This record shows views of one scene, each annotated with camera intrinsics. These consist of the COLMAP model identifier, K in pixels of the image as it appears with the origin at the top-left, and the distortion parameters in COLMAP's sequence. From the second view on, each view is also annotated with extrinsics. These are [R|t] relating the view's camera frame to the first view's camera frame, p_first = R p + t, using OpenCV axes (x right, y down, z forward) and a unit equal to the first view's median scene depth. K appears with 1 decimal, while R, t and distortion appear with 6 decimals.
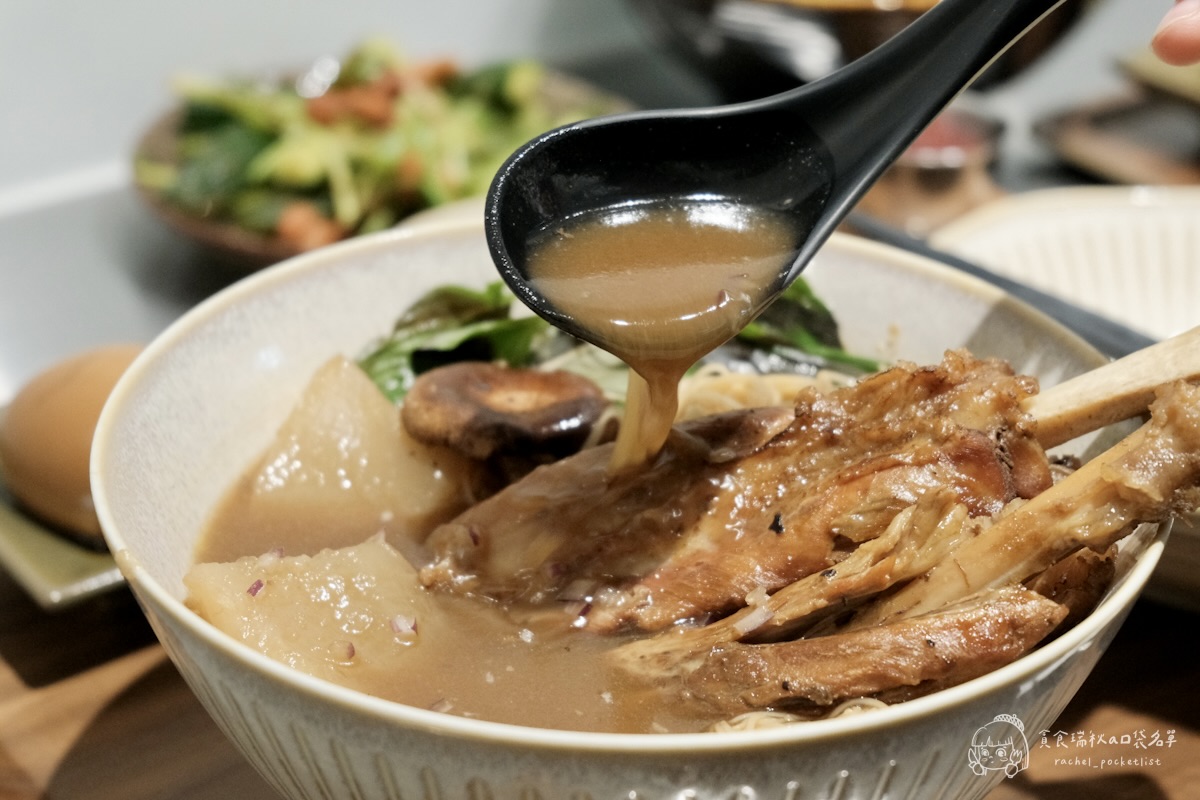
lens RADIAL K [[2401.0, 0, 600.0], [0, 2401.0, 400.0], [0, 0, 1]] dist [0.173152, -0.144751]
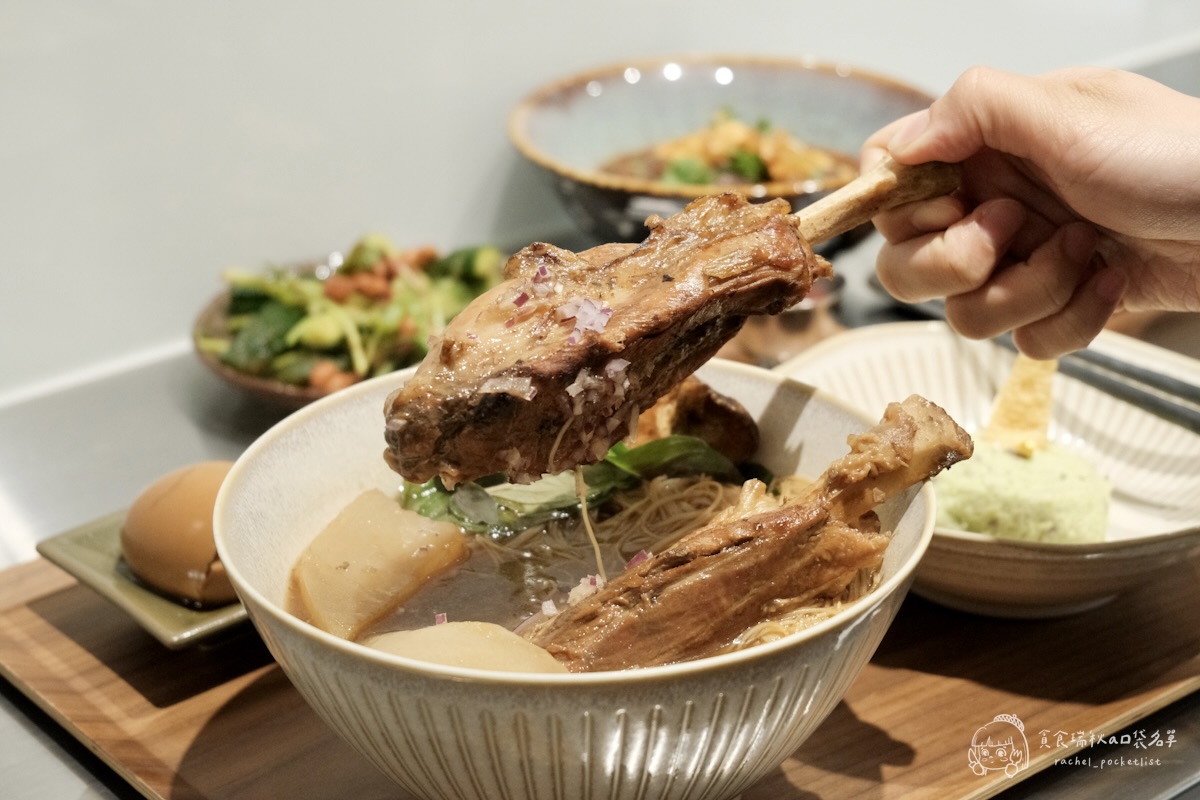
lens RADIAL K [[2410.5, 0, 600.0], [0, 2410.5, 400.0], [0, 0, 1]] dist [0.311958, -0.038229]
pose [[0.998727, -0.046335, 0.019934, 0.000645], [0.047657, 0.996271, -0.071924, 0.061768], [-0.016527, 0.072782, 0.997211, -0.472501]]
